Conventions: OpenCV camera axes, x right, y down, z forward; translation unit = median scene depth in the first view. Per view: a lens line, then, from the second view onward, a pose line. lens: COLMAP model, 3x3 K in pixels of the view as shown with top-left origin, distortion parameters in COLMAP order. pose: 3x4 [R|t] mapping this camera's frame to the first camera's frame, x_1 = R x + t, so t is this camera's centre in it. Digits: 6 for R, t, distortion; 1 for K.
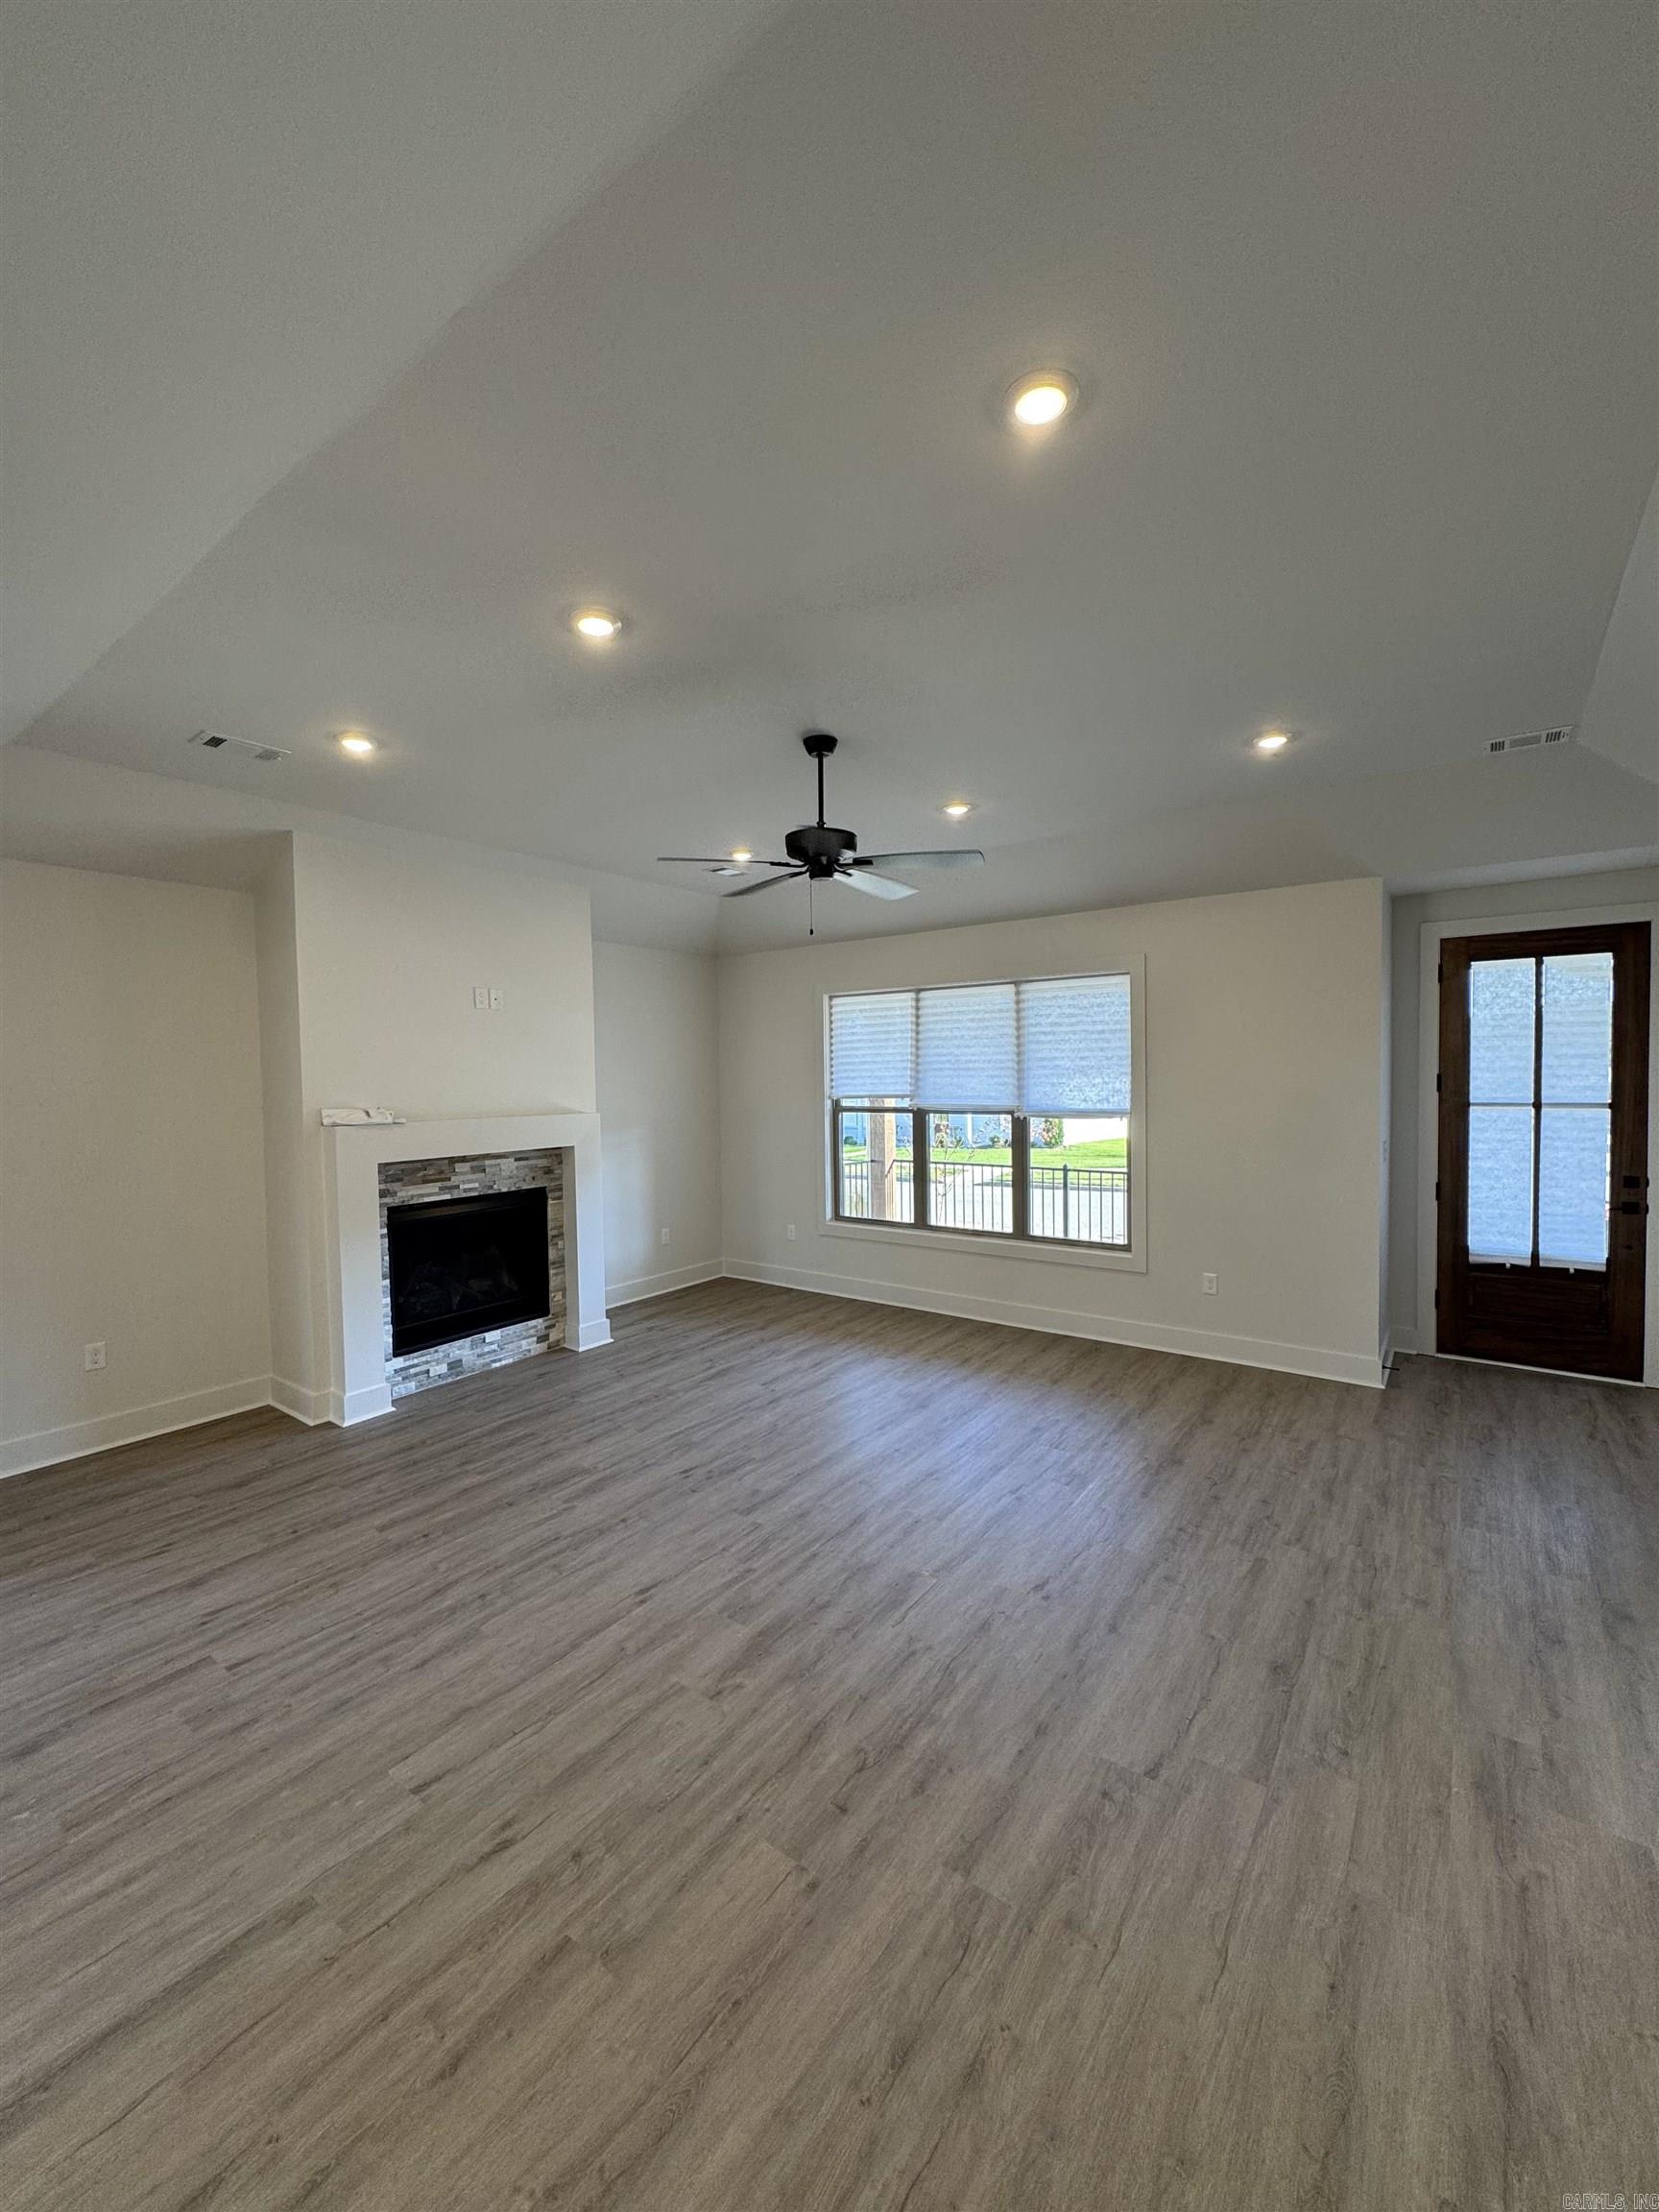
lens RADIAL K [[878.7, 0, 832.0], [0, 878.7, 1108.0], [0, 0, 1]] dist [-0.003201, 0.000500]
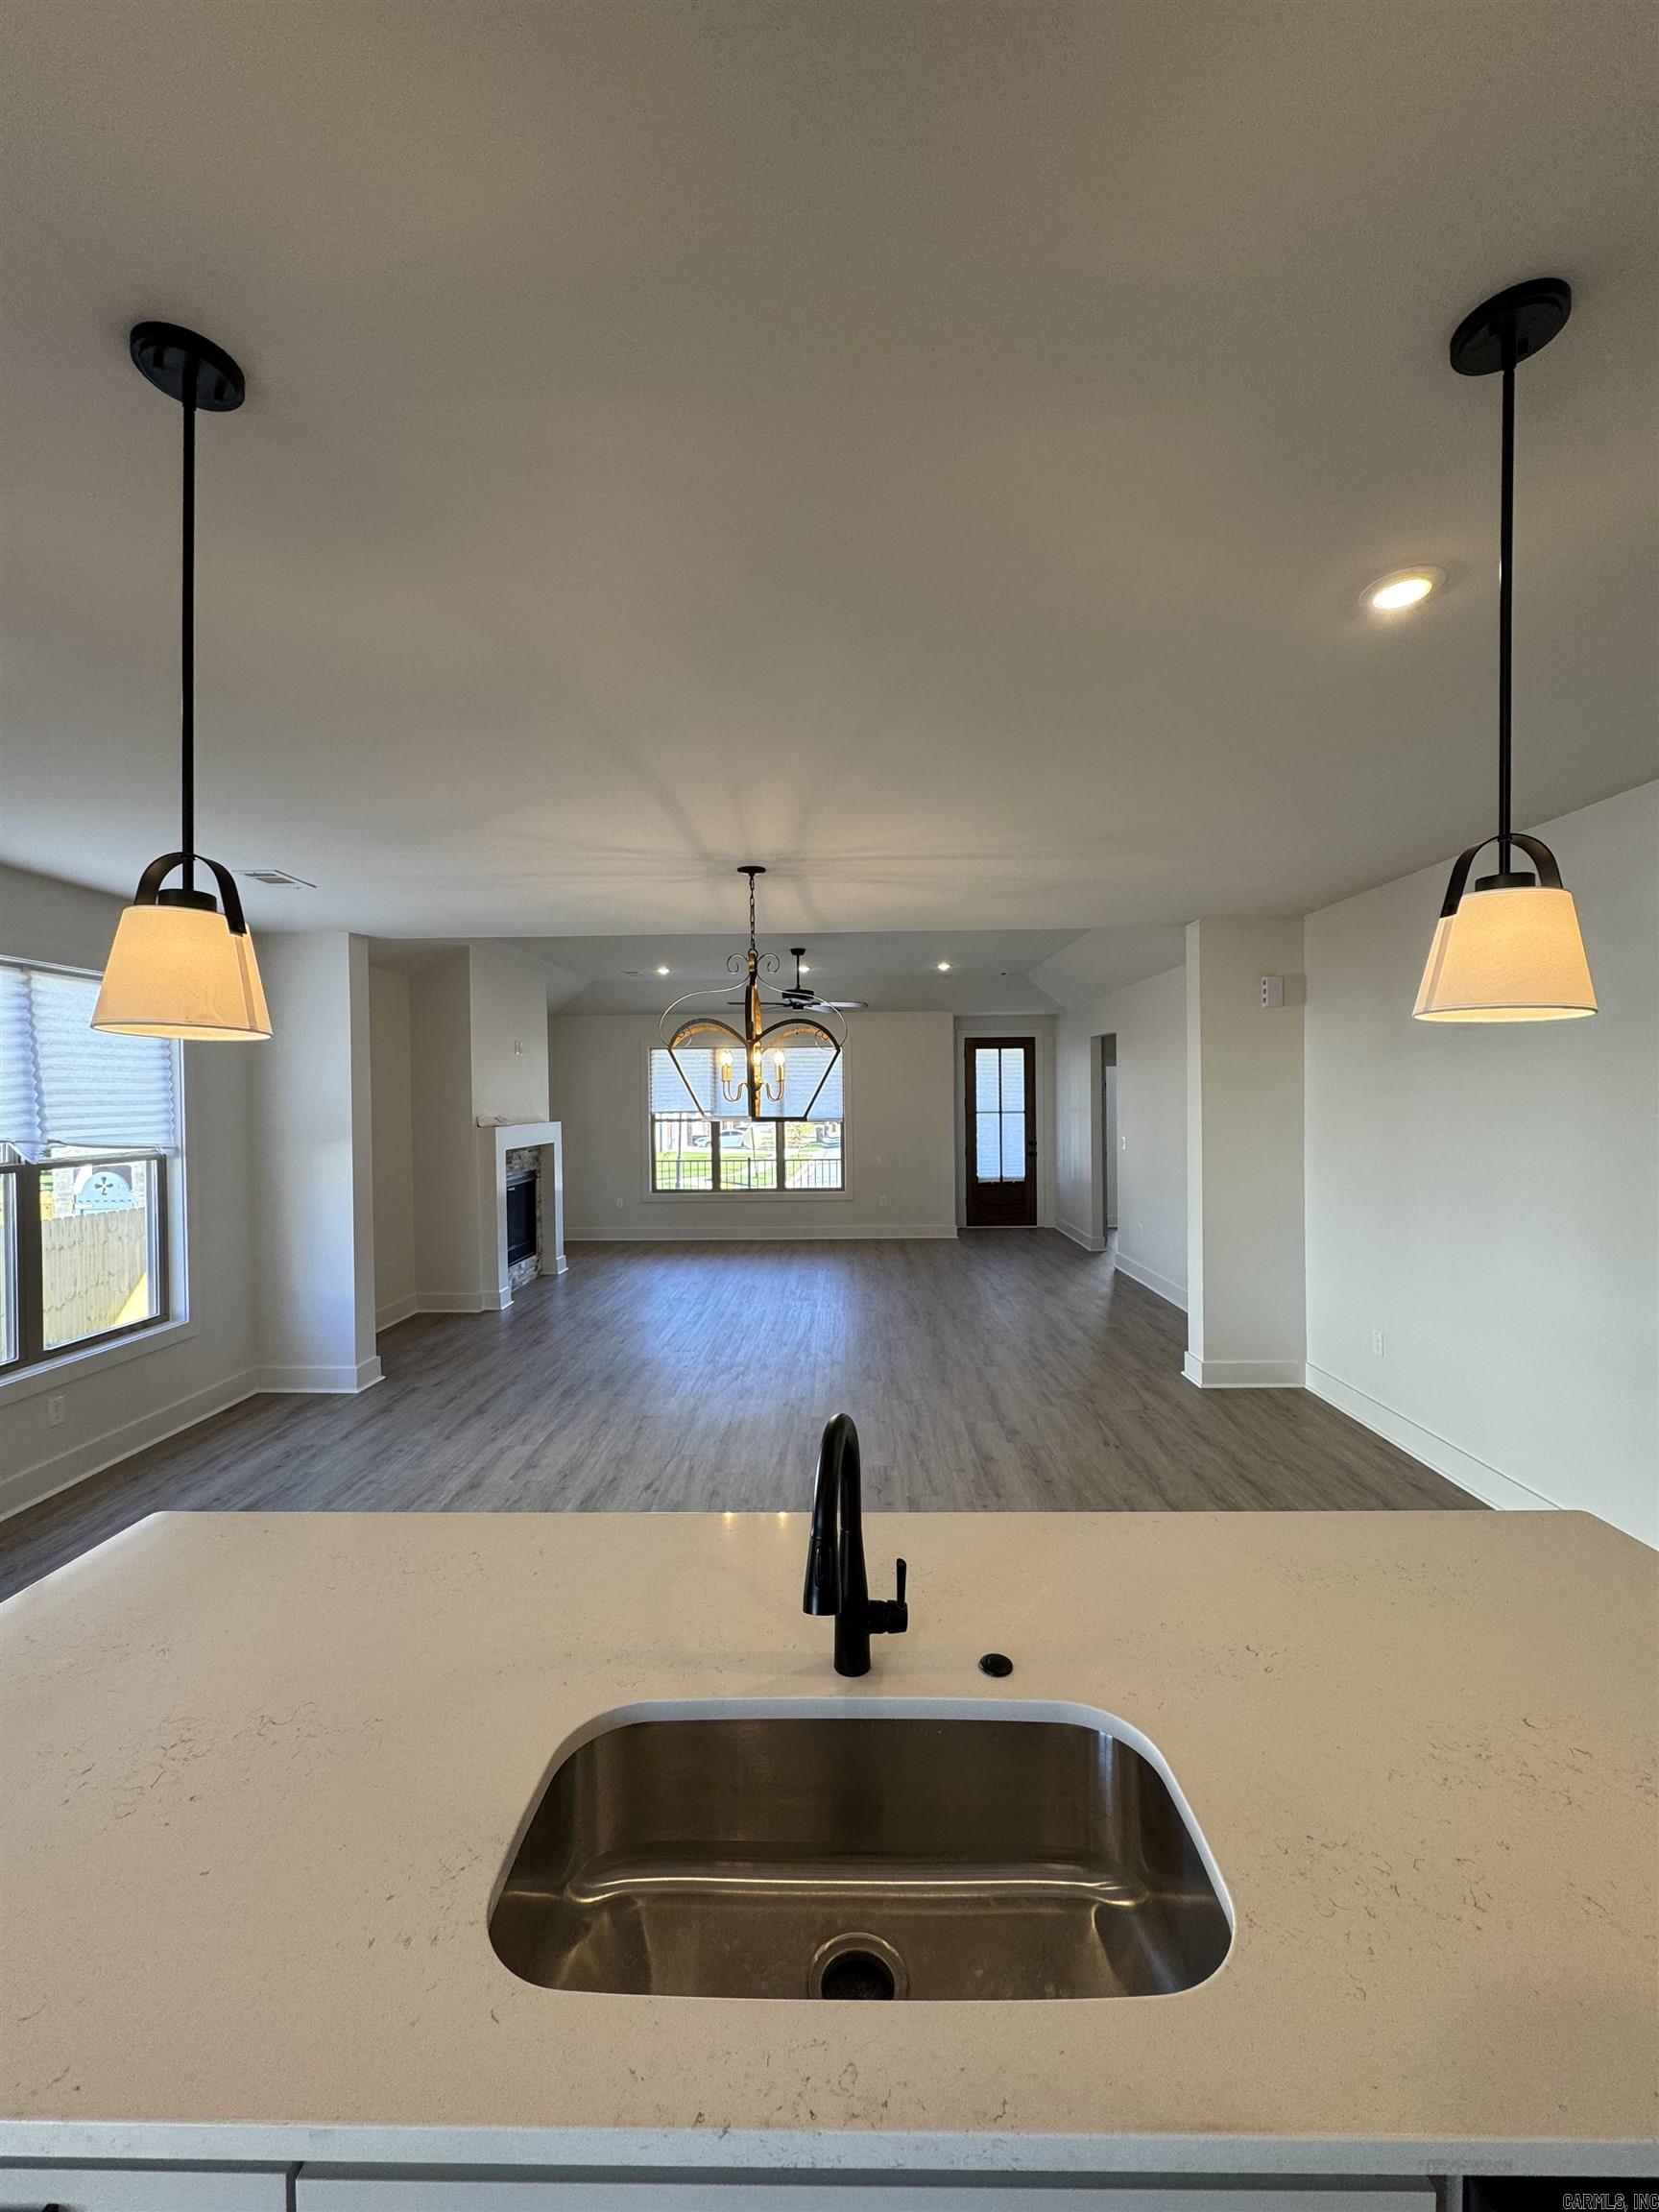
lens RADIAL K [[878.7, 0, 832.0], [0, 878.7, 1108.0], [0, 0, 1]] dist [-0.003201, 0.000500]
pose [[0.816986, -0.001412, 0.576656, -0.871547], [0.020463, 0.999438, -0.026544, 0.036990], [-0.576295, 0.033486, 0.816555, -0.620340]]
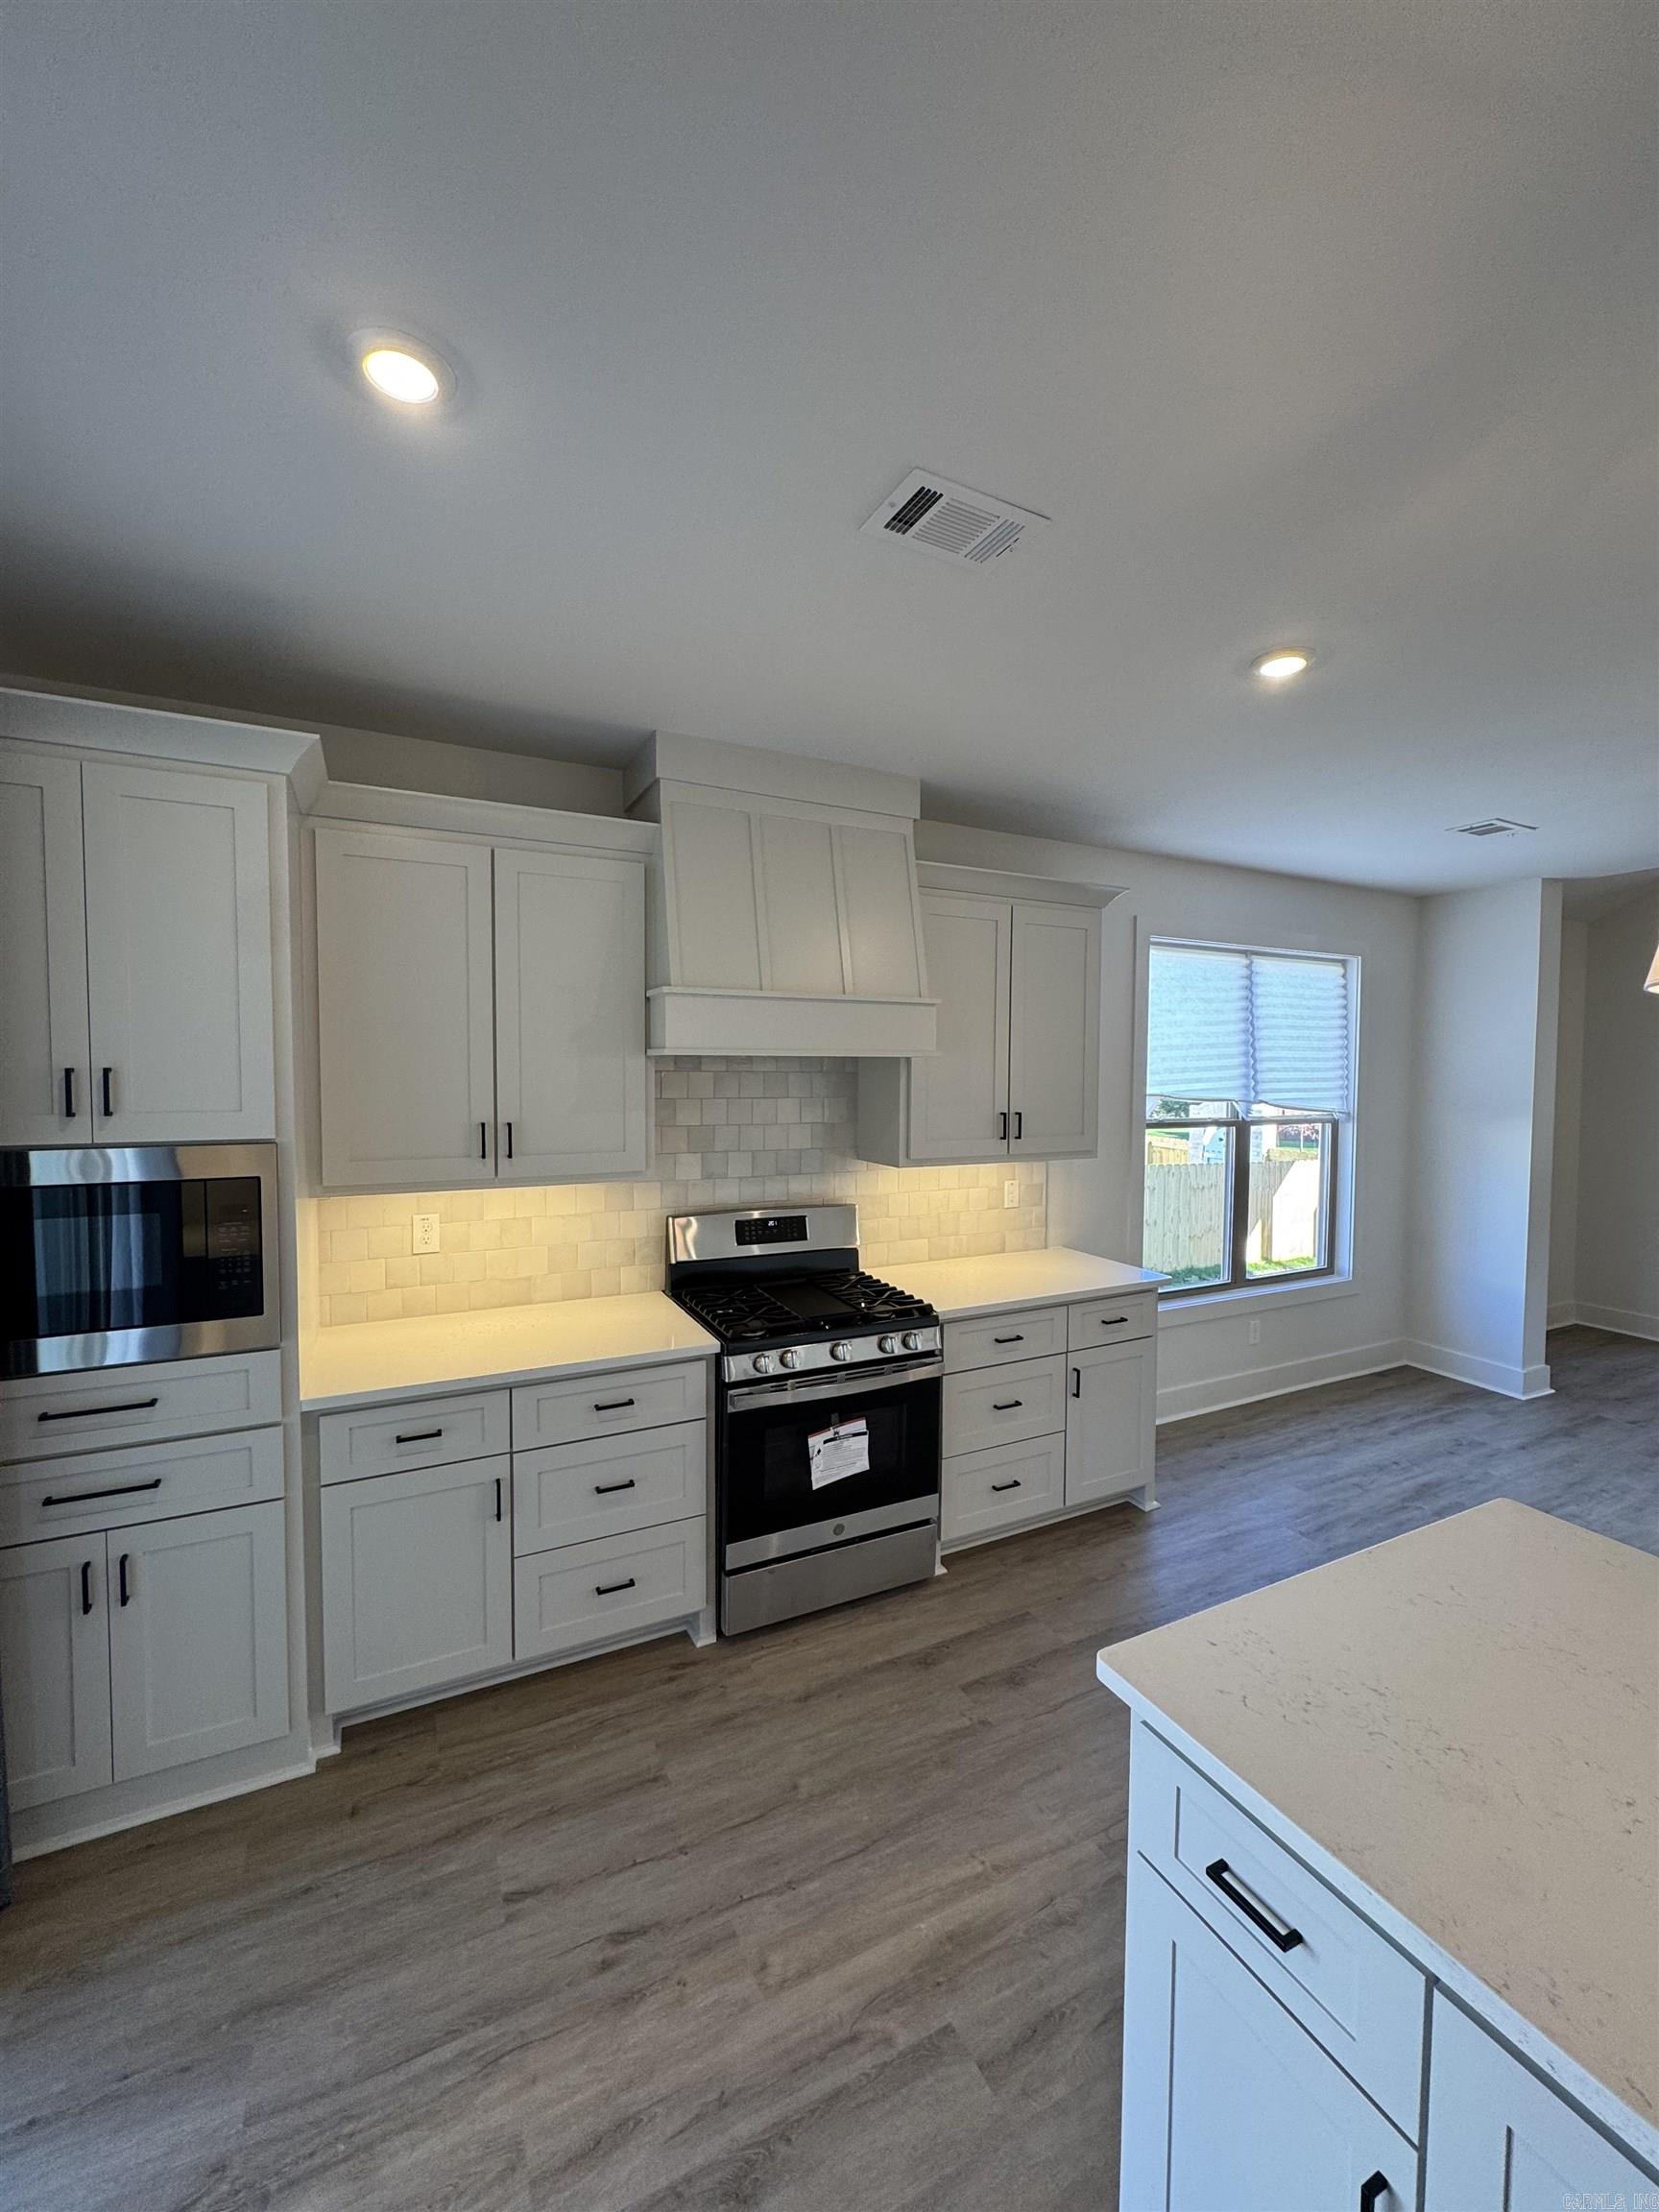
lens RADIAL K [[878.7, 0, 832.0], [0, 878.7, 1108.0], [0, 0, 1]] dist [-0.003201, 0.000500]
pose [[0.885983, 0.040485, -0.461947, -0.962359], [-0.036133, 0.999180, 0.018266, 0.037482], [0.462308, 0.000508, 0.886719, -0.591663]]
